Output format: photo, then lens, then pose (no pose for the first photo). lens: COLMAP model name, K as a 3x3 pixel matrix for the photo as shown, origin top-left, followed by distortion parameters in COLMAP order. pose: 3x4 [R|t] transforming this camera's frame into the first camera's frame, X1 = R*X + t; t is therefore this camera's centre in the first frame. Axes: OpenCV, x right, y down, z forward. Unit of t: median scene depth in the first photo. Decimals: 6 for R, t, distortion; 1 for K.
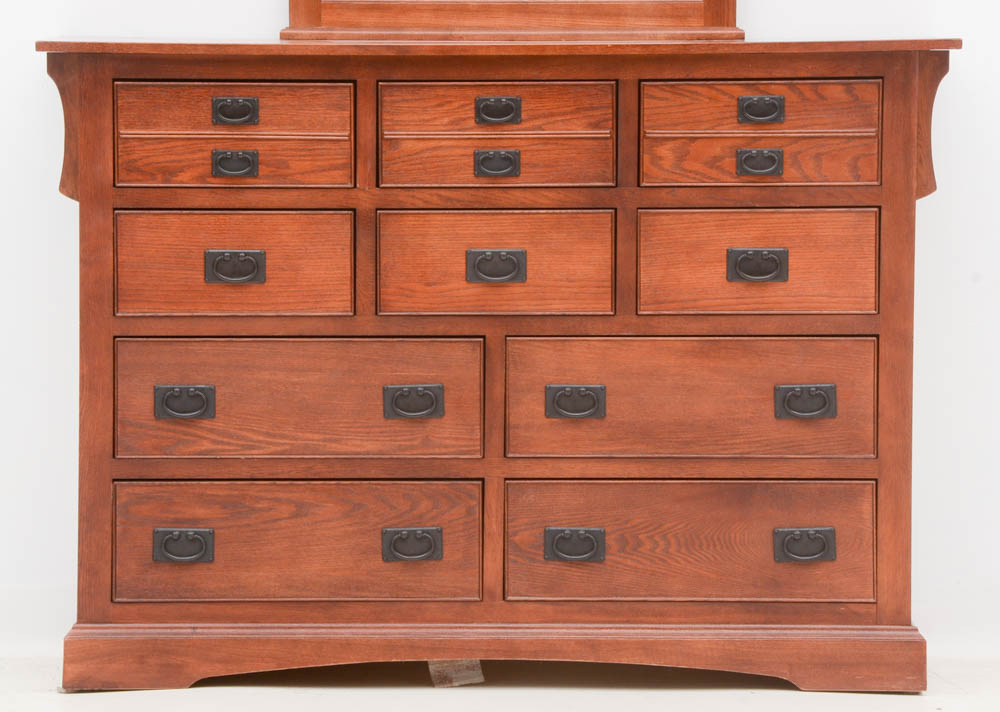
lens RADIAL K [[5604.2, 0, 460.5], [0, 5604.2, 356.9], [0, 0, 1]] dist [1.163094, 19.452034]
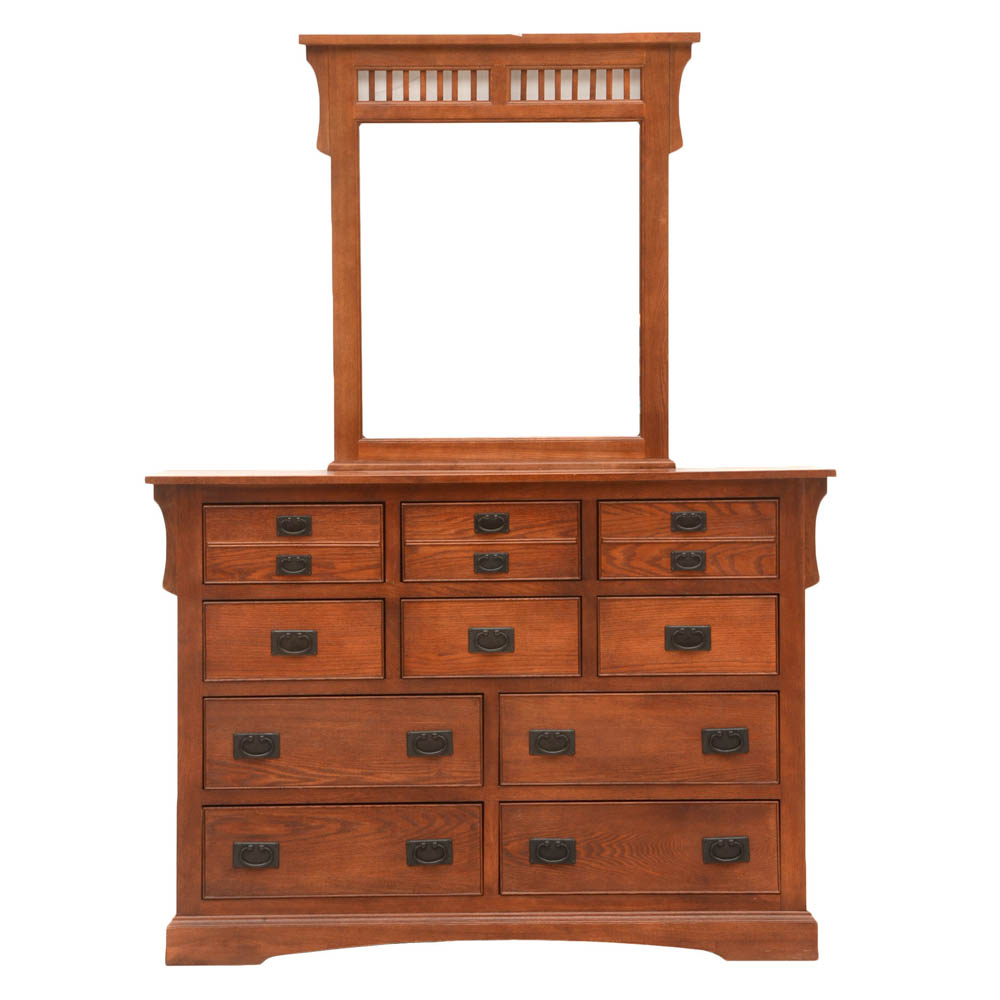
lens RADIAL K [[4577.8, 0, 500.0], [0, 4577.8, 500.0], [0, 0, 1]] dist [0.613042, 9.863963]
pose [[0.999929, -0.008461, 0.008423, -0.000434], [0.008809, 0.999071, -0.042195, -0.003668], [-0.008058, 0.042266, 0.999074, -0.082922]]
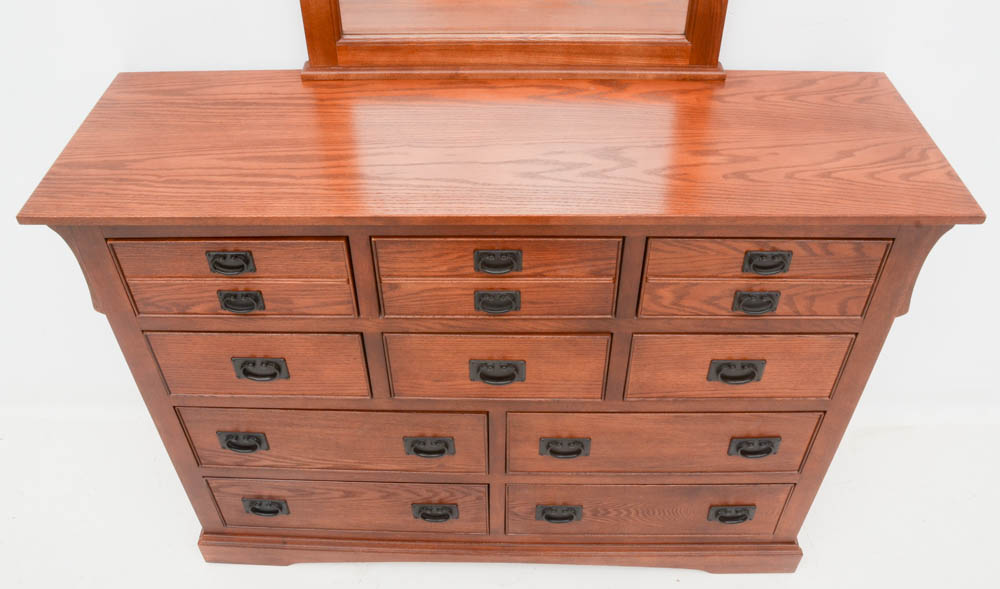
lens RADIAL K [[846.0, 0, 499.9], [0, 846.0, 294.8], [0, 0, 1]] dist [-0.132108, 0.001004]
pose [[0.999964, -0.000415, -0.008428, 0.008252], [0.005559, 0.783827, 0.620954, -0.129202], [0.006348, -0.620979, 0.783802, 0.882402]]
